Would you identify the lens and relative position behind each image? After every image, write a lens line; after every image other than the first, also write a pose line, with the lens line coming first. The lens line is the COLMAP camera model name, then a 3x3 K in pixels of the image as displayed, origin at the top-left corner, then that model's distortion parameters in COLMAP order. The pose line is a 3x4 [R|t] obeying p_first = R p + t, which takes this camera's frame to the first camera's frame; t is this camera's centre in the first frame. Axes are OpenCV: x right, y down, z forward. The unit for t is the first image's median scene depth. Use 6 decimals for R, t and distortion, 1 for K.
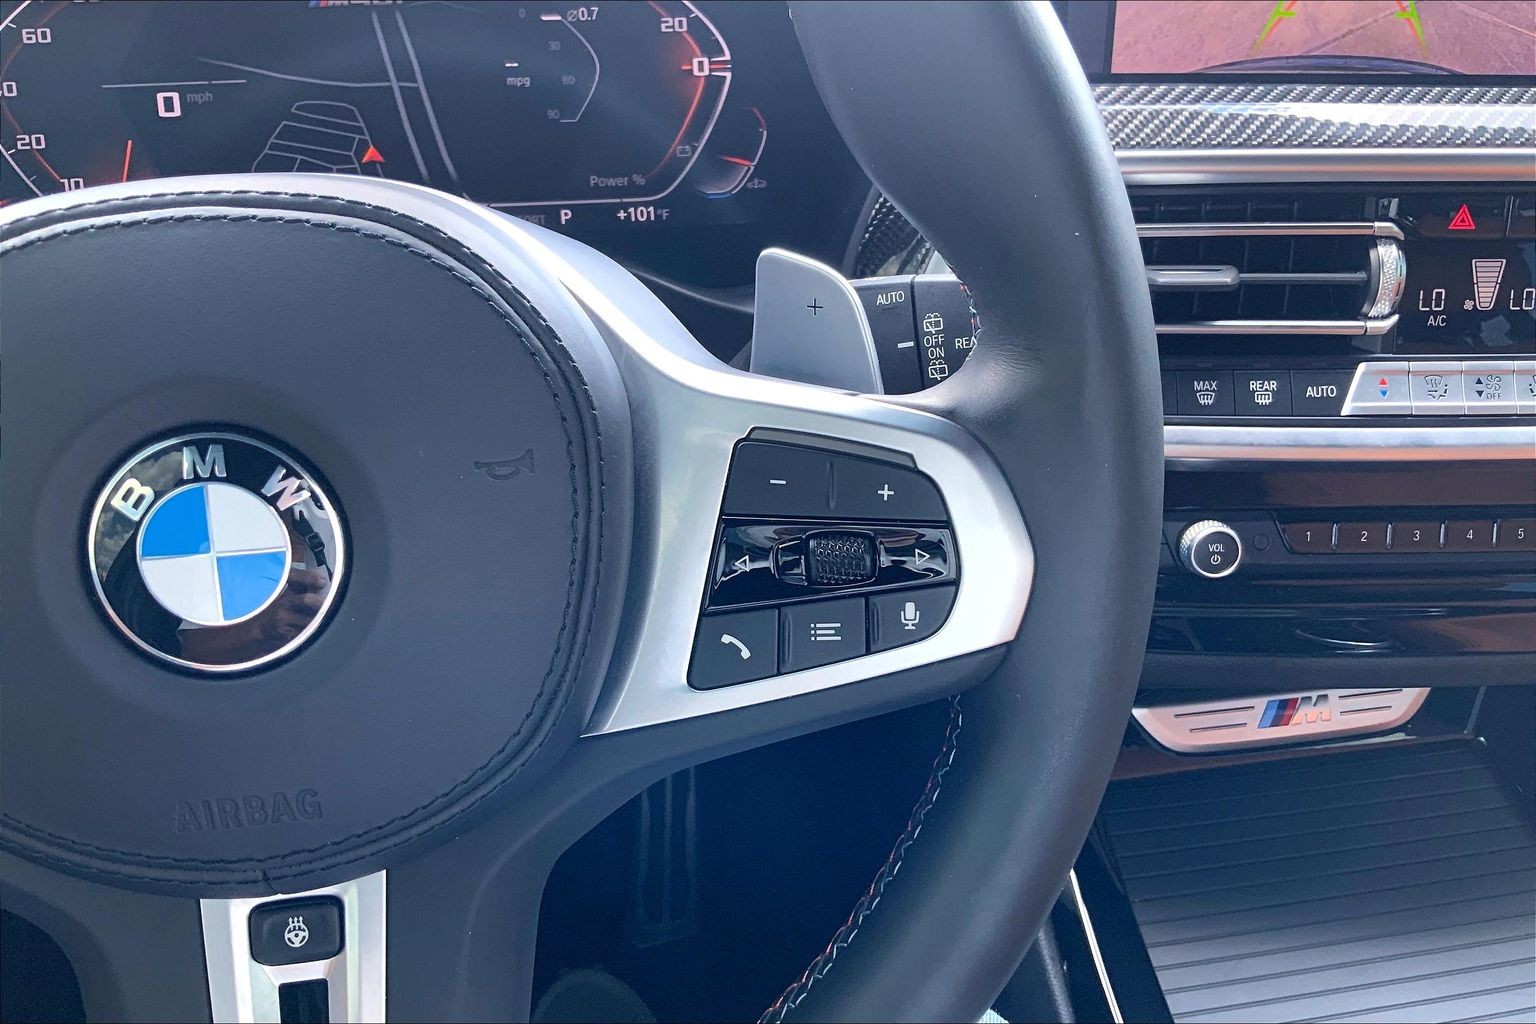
lens RADIAL K [[1282.1, 0, 762.5], [0, 1282.1, 532.4], [0, 0, 1]] dist [0.073105, -0.135947]
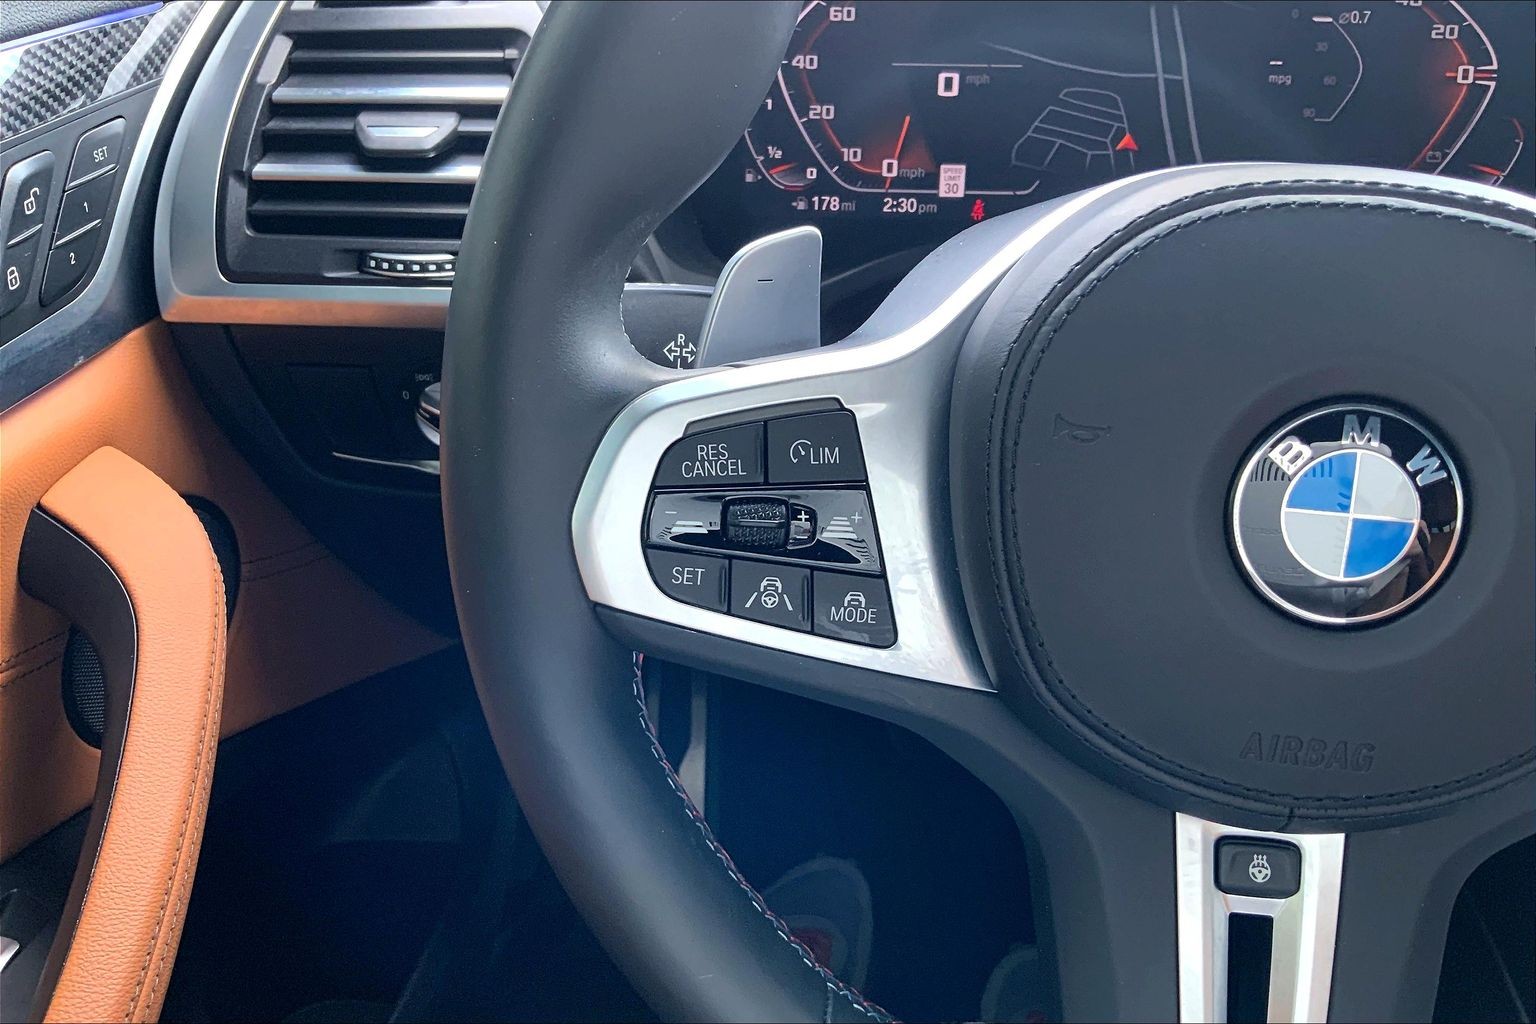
lens RADIAL K [[1296.5, 0, 759.9], [0, 1296.5, 543.1], [0, 0, 1]] dist [0.037381, -0.084870]
pose [[0.969651, 0.126433, -0.209263, -0.343416], [-0.122755, 0.991967, 0.030528, 0.035511], [0.211442, -0.003914, 0.977383, -0.098276]]
